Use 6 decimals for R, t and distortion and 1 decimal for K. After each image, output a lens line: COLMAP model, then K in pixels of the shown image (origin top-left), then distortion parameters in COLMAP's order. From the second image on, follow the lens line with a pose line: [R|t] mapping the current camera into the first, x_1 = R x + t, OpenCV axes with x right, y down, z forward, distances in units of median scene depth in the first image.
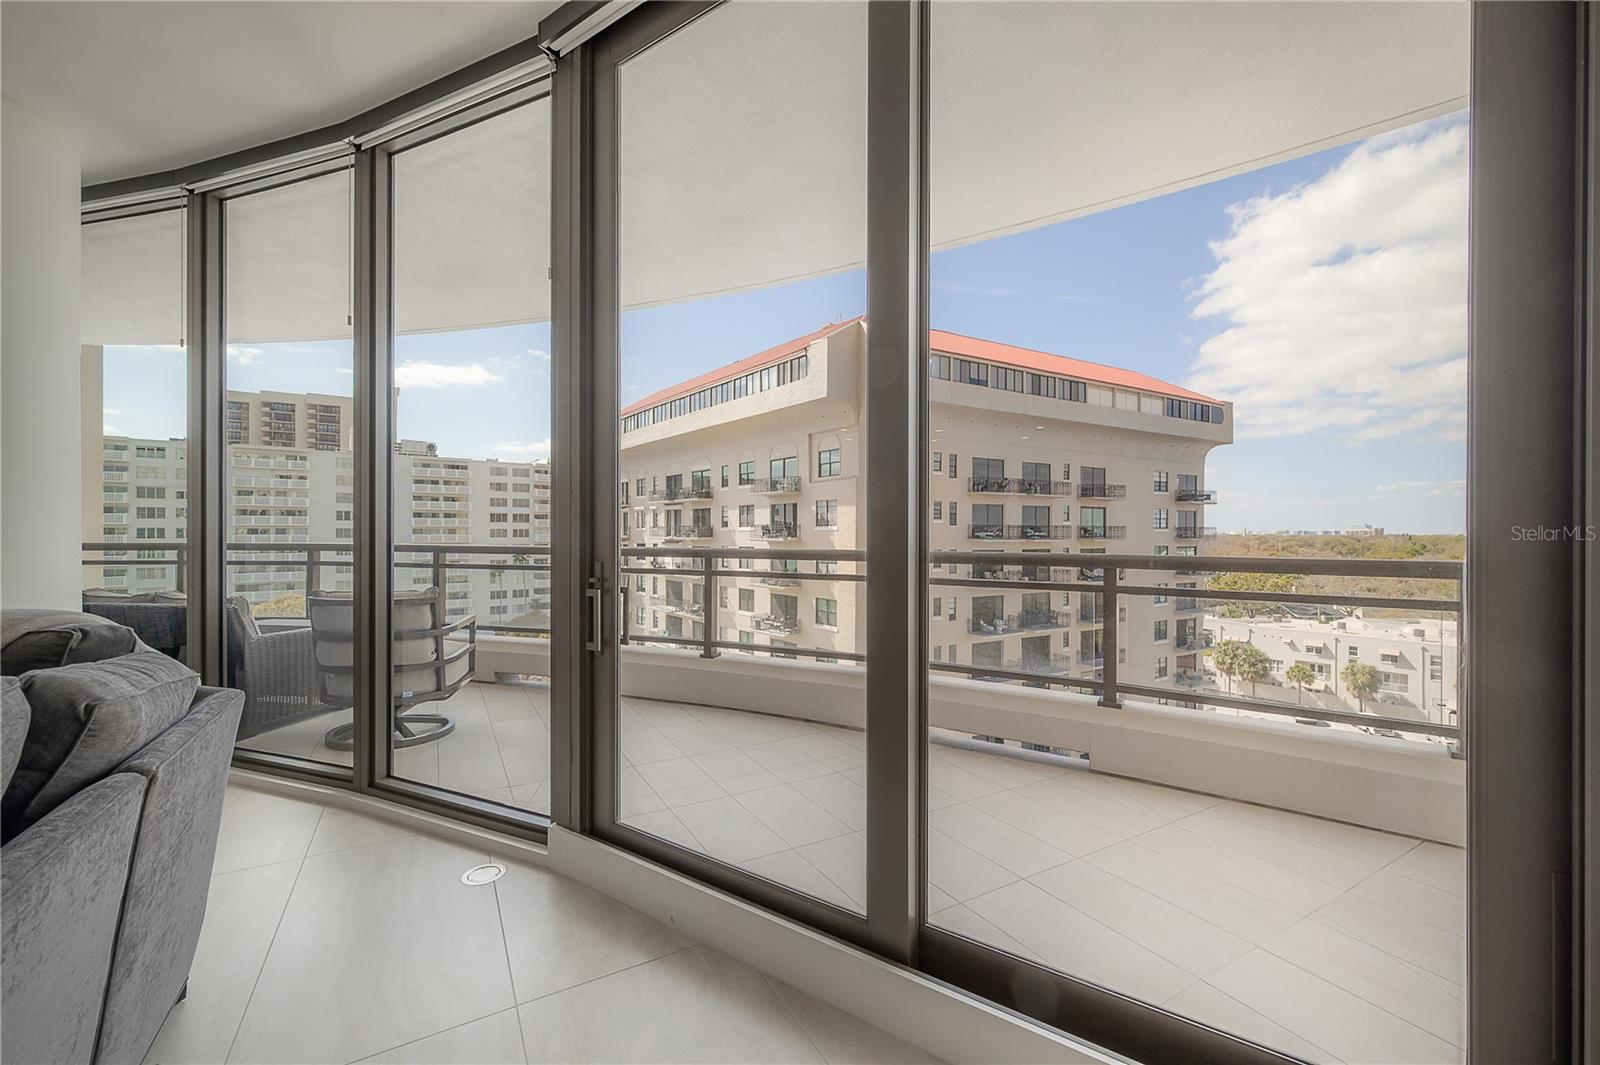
lens RADIAL K [[632.3, 0, 794.5], [0, 632.3, 540.3], [0, 0, 1]] dist [-0.005131, 0.001179]
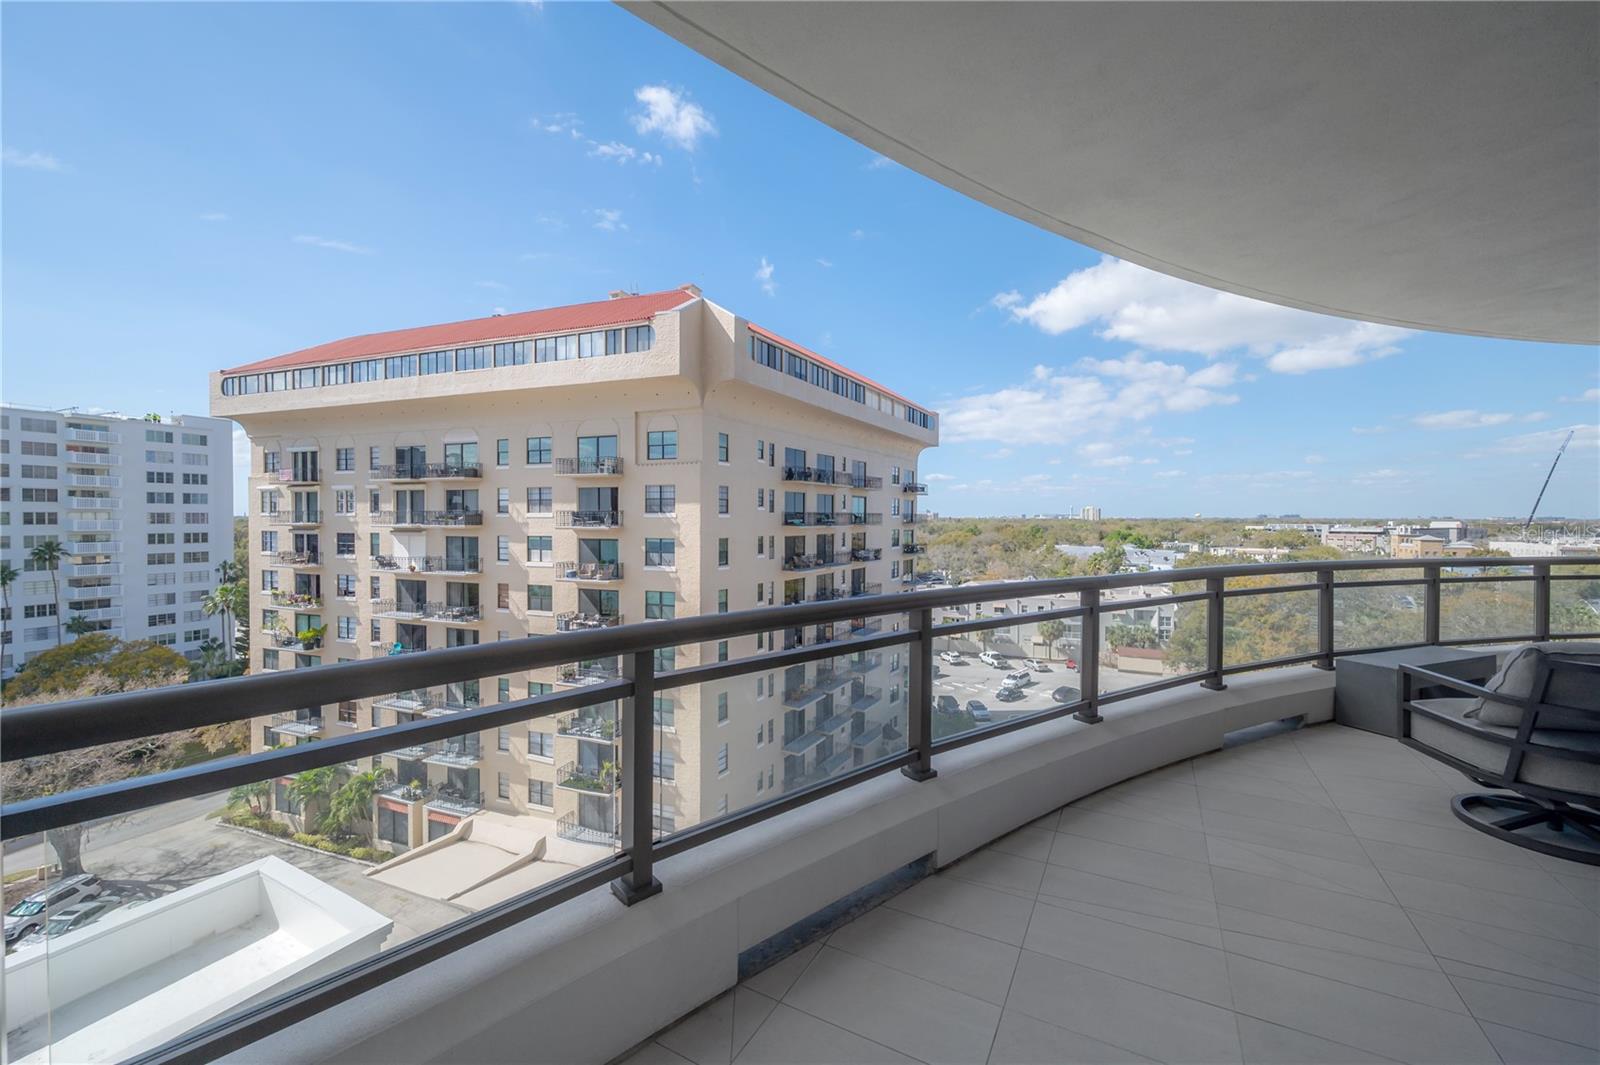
lens RADIAL K [[632.3, 0, 812.5], [0, 632.3, 547.5], [0, 0, 1]] dist [-0.005131, 0.001179]
pose [[0.854841, -0.024267, 0.518322, -0.187736], [0.004974, 0.999243, 0.038579, -0.005165], [-0.518866, -0.030400, 0.854315, 0.065177]]
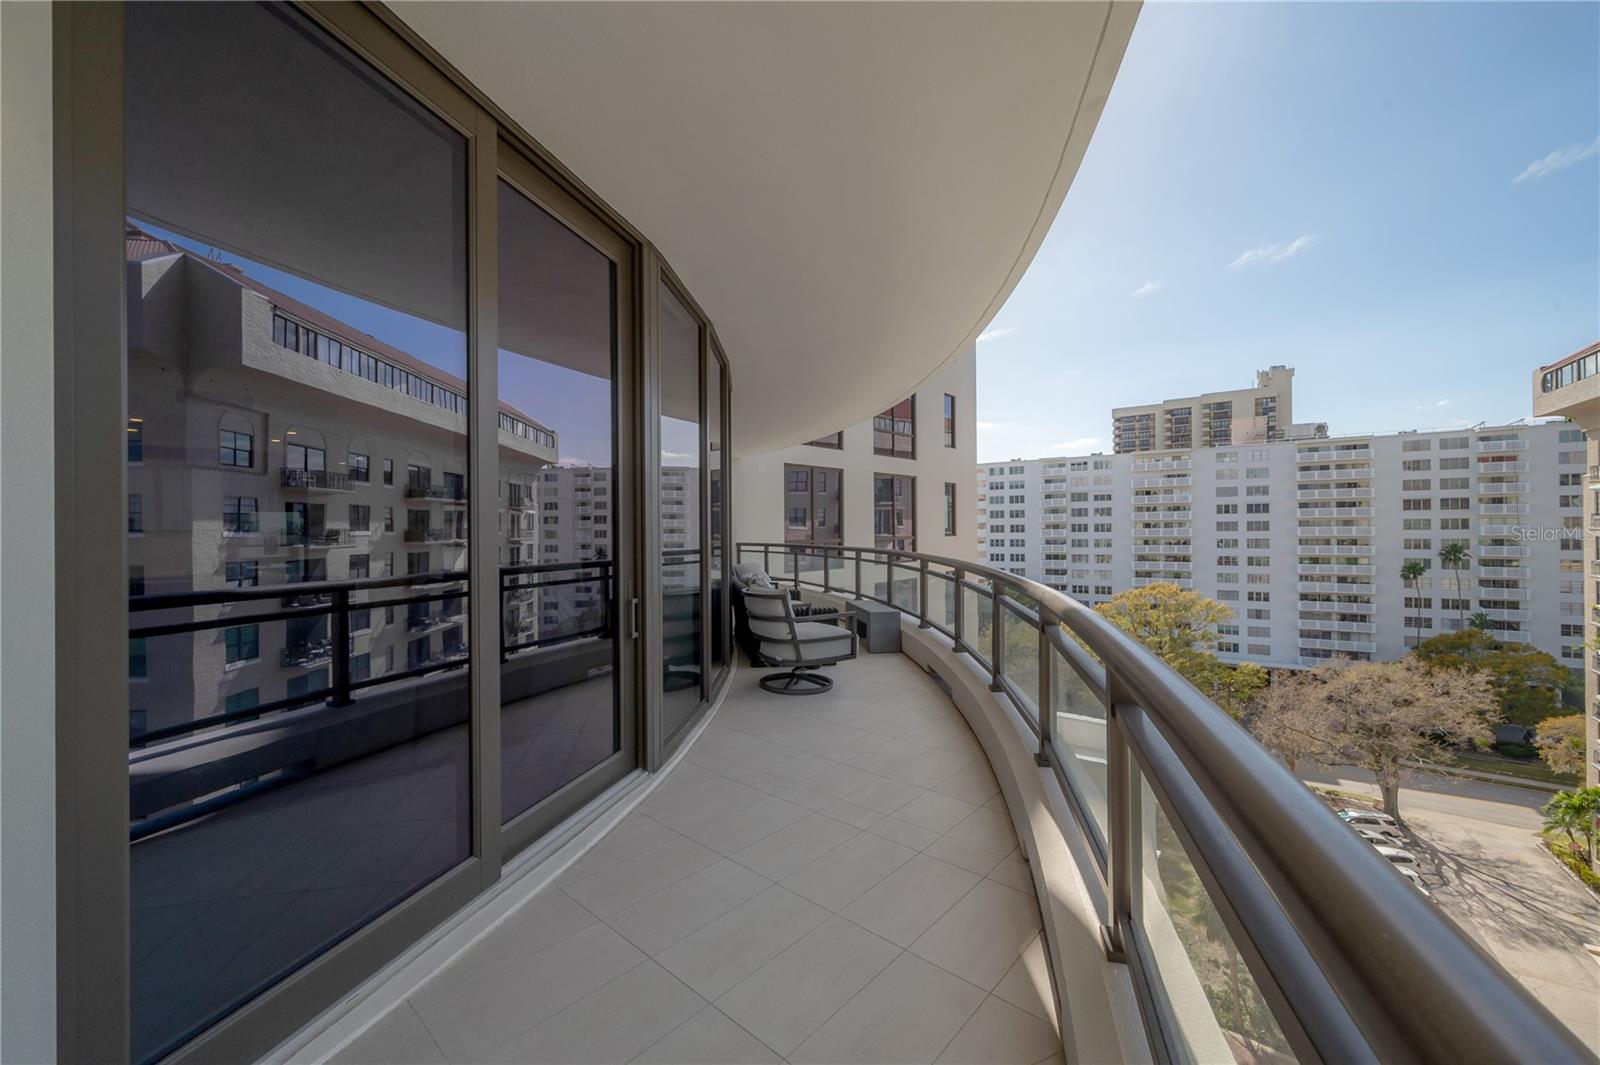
lens RADIAL K [[632.3, 0, 799.8], [0, 632.3, 528.8], [0, 0, 1]] dist [-0.005131, 0.001179]
pose [[0.325578, -0.006147, -0.945495, 0.048206], [0.001072, 0.999981, -0.006132, -0.003156], [0.945514, 0.000983, 0.325579, 0.034704]]
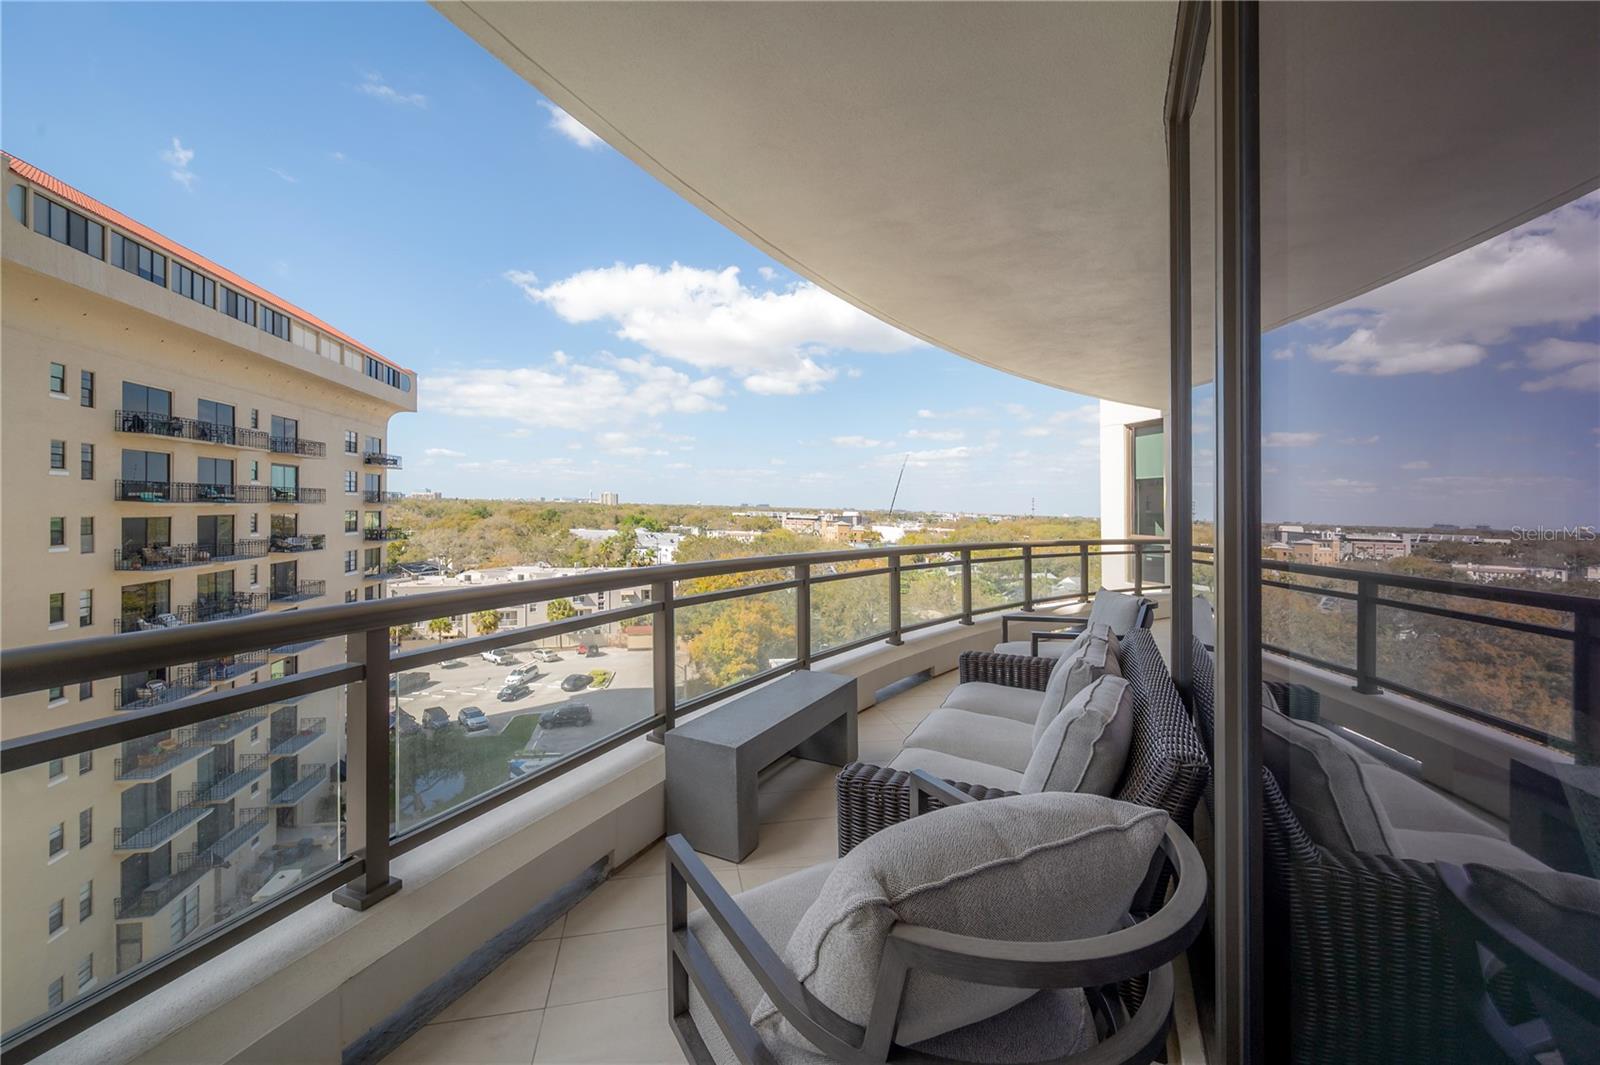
lens RADIAL K [[632.3, 0, 820.7], [0, 632.3, 525.8], [0, 0, 1]] dist [-0.005131, 0.001179]
pose [[0.281603, -0.018912, 0.959345, -0.130961], [-0.017411, 0.999540, 0.024815, -0.004849], [-0.959373, -0.023691, 0.281144, 0.074407]]
